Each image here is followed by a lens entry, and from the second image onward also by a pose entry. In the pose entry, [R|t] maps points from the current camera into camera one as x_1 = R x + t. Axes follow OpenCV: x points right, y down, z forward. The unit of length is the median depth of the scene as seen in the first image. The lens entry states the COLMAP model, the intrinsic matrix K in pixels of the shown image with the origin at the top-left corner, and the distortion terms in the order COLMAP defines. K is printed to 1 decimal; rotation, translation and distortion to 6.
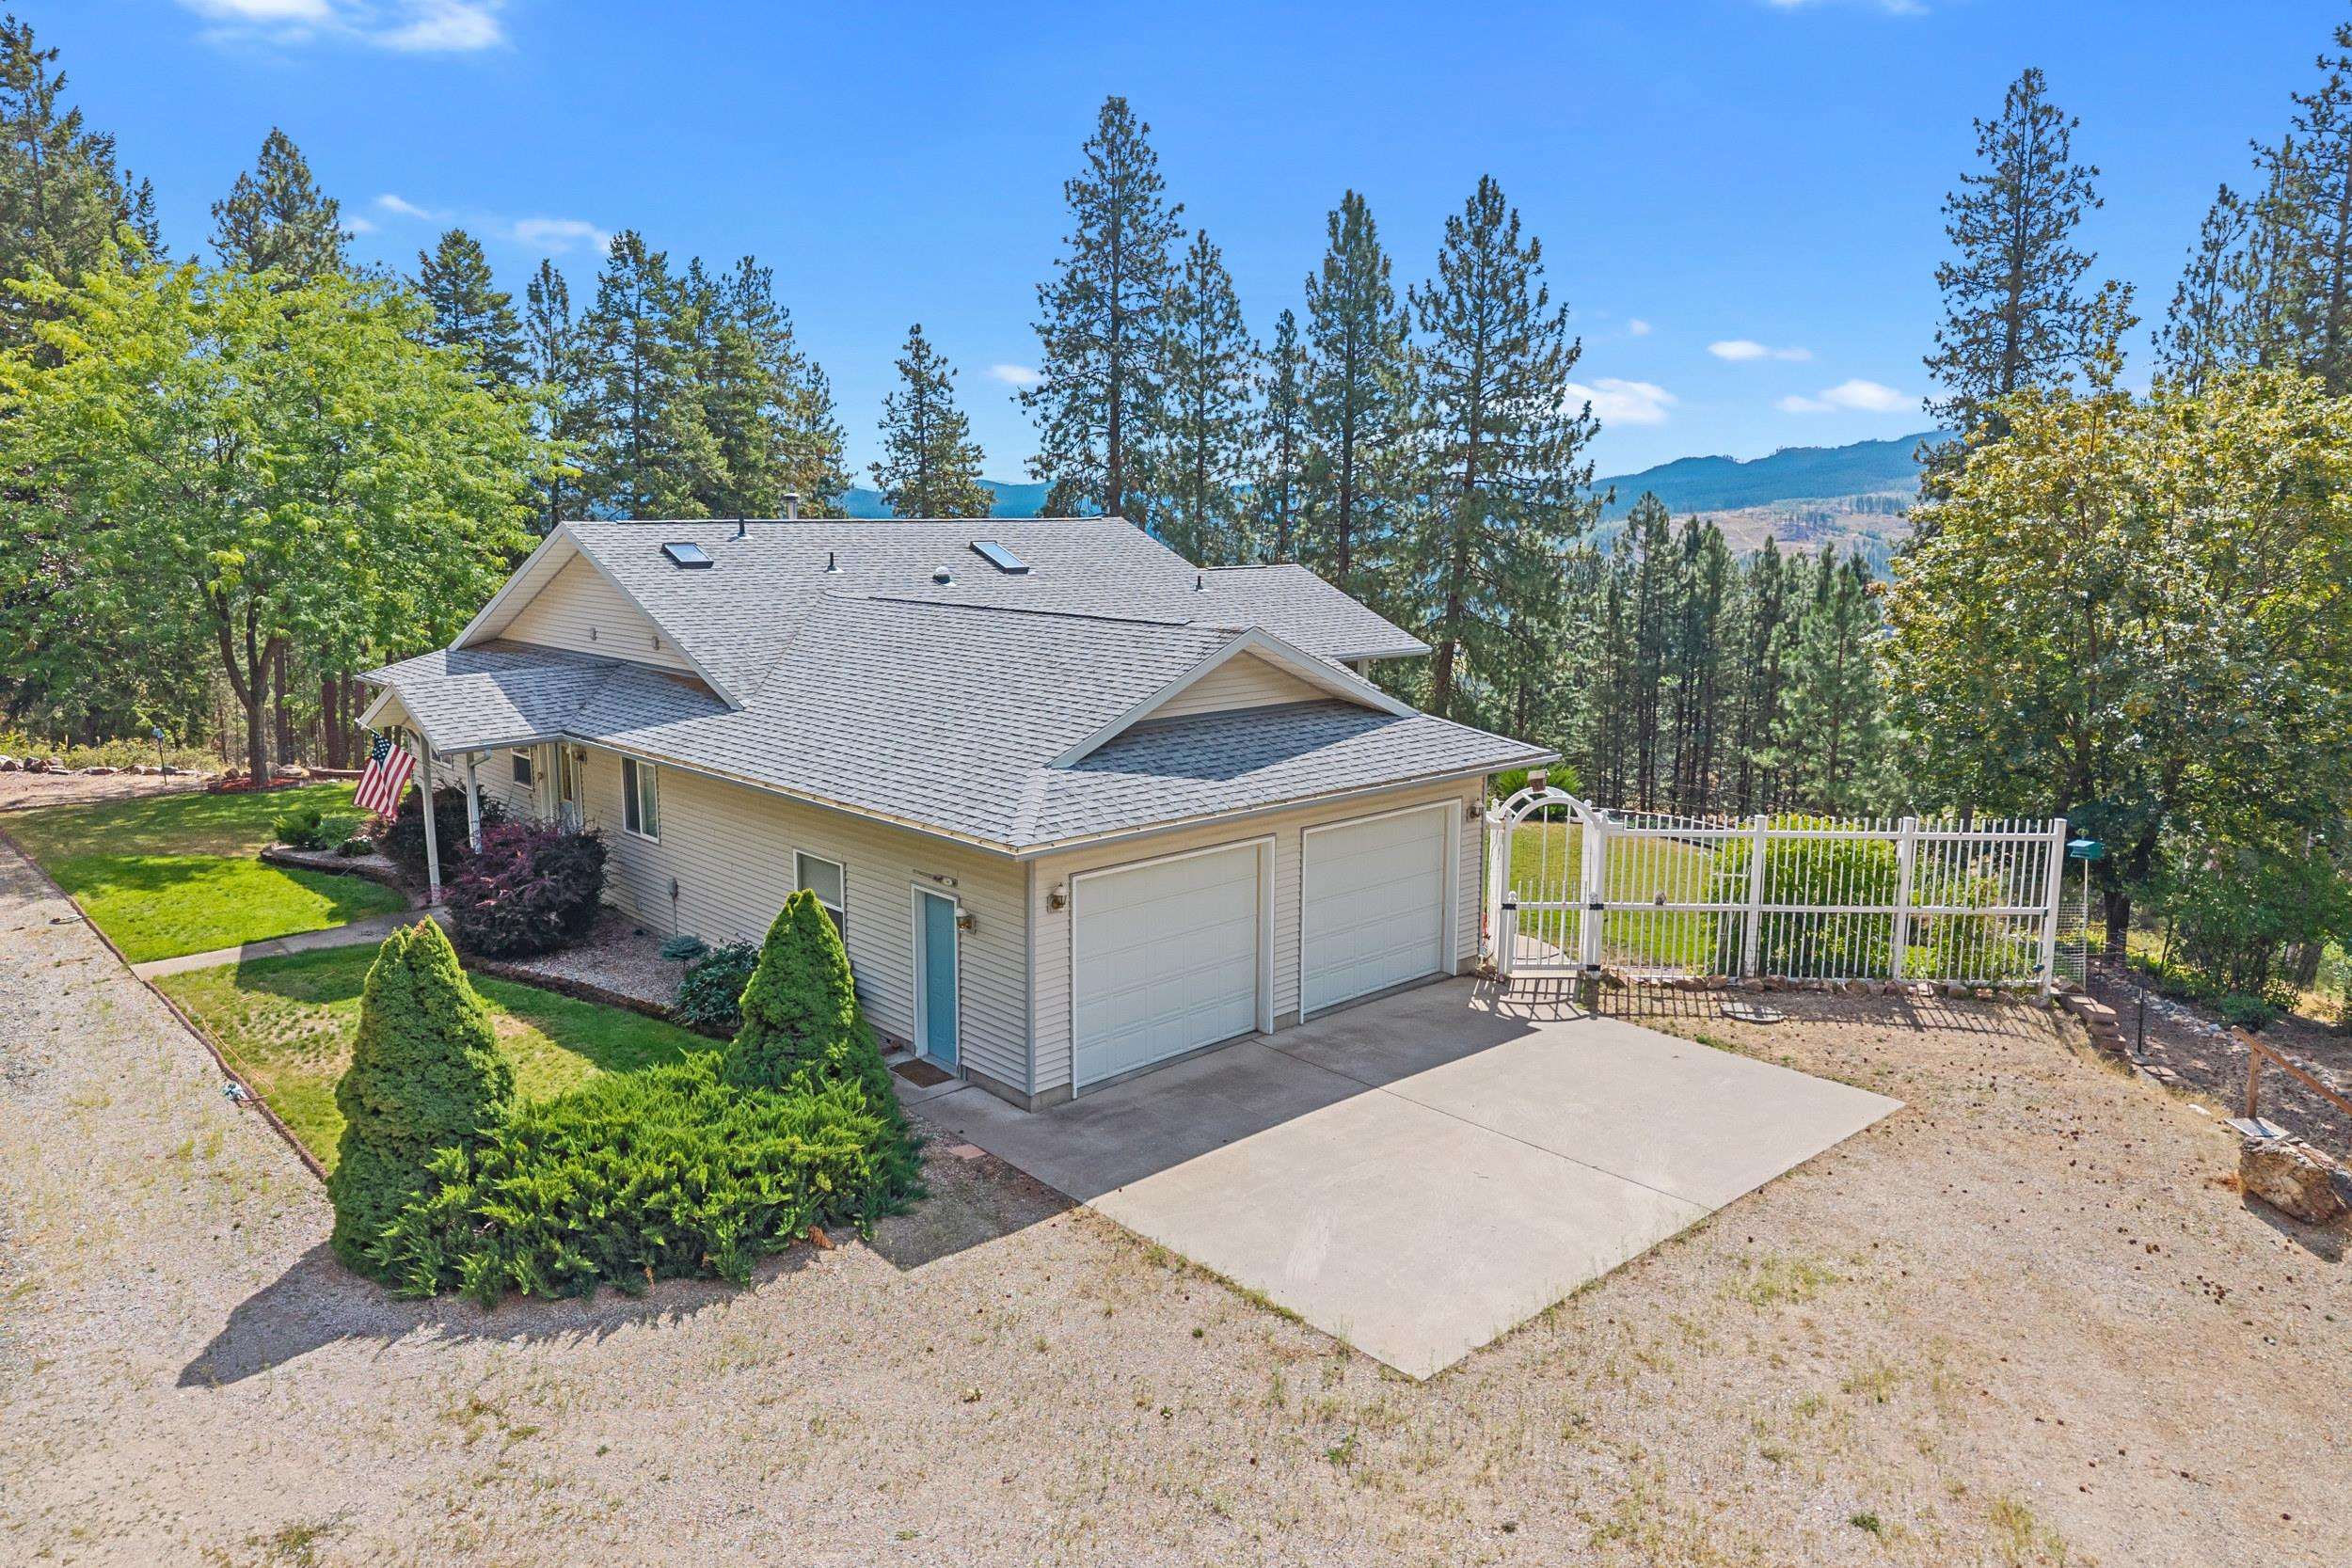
lens RADIAL K [[1603.6, 0, 1224.4], [0, 1603.6, 739.5], [0, 0, 1]] dist [0.065098, -0.083197]
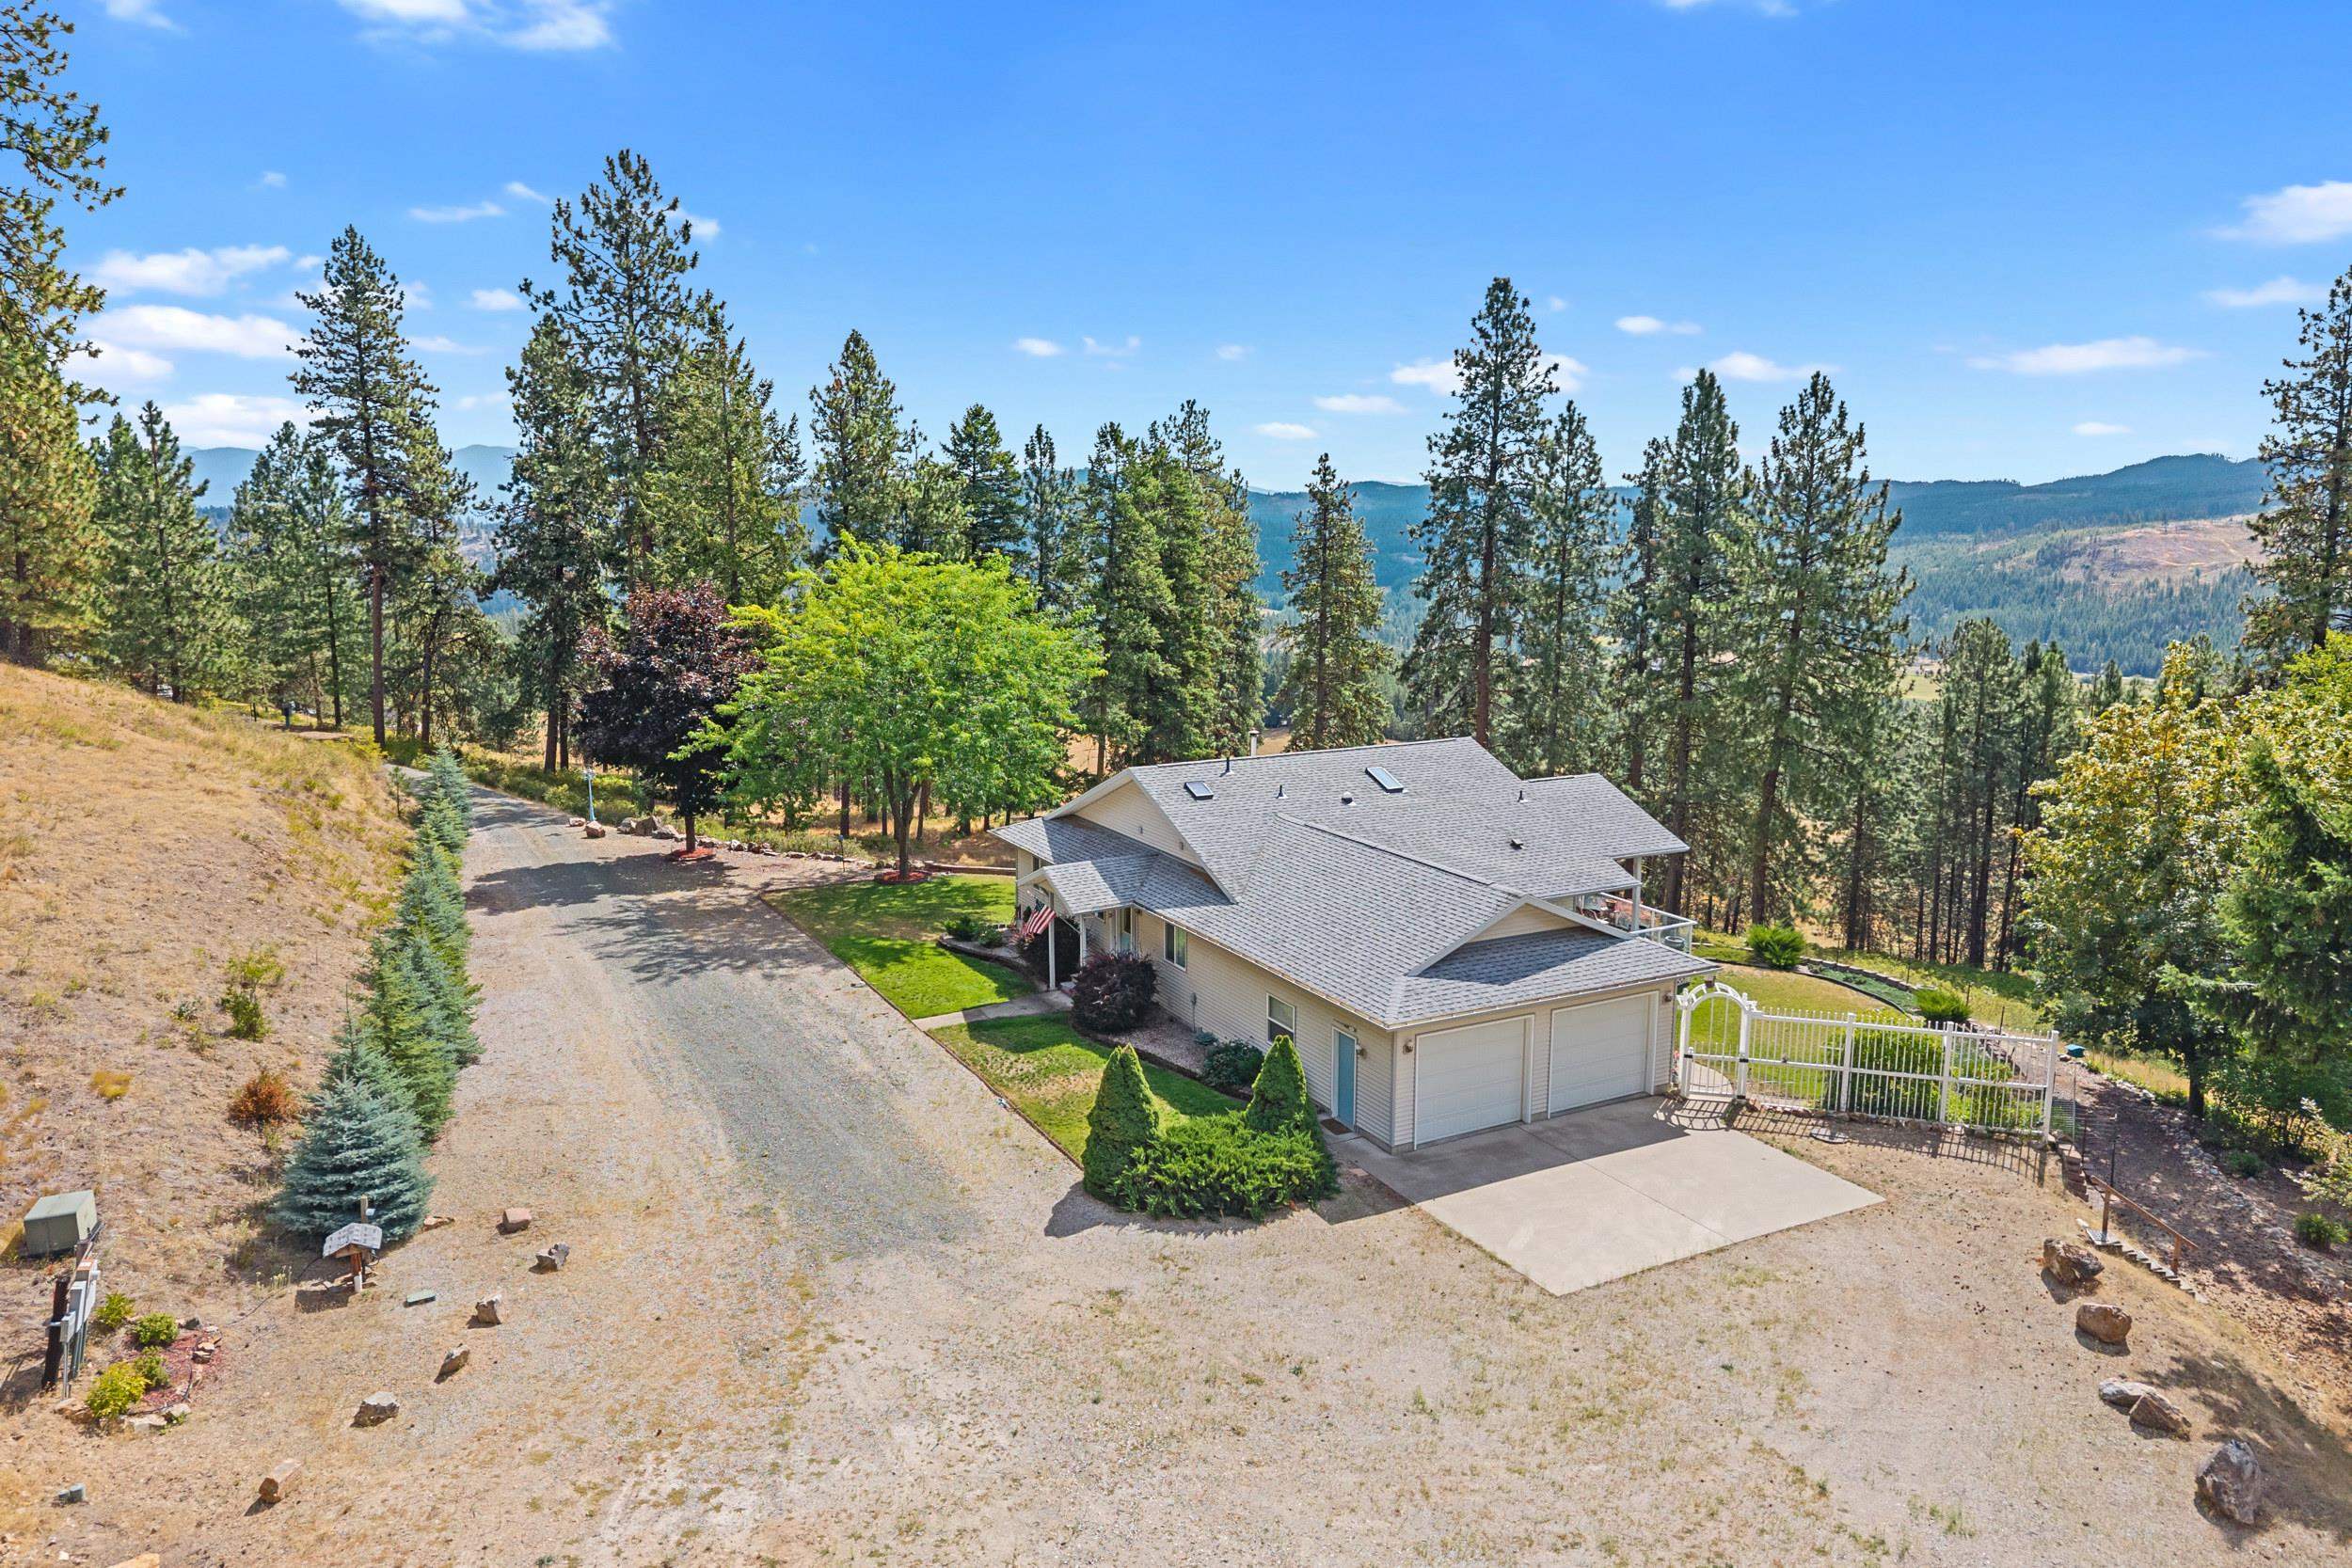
lens RADIAL K [[1604.2, 0, 1176.0], [0, 1604.2, 784.0], [0, 0, 1]] dist [0.075207, -0.084312]
pose [[0.964471, 0.038484, -0.261371, 0.095461], [-0.031582, 0.999034, 0.030561, -0.211960], [0.262295, -0.021221, 0.964754, -0.744419]]
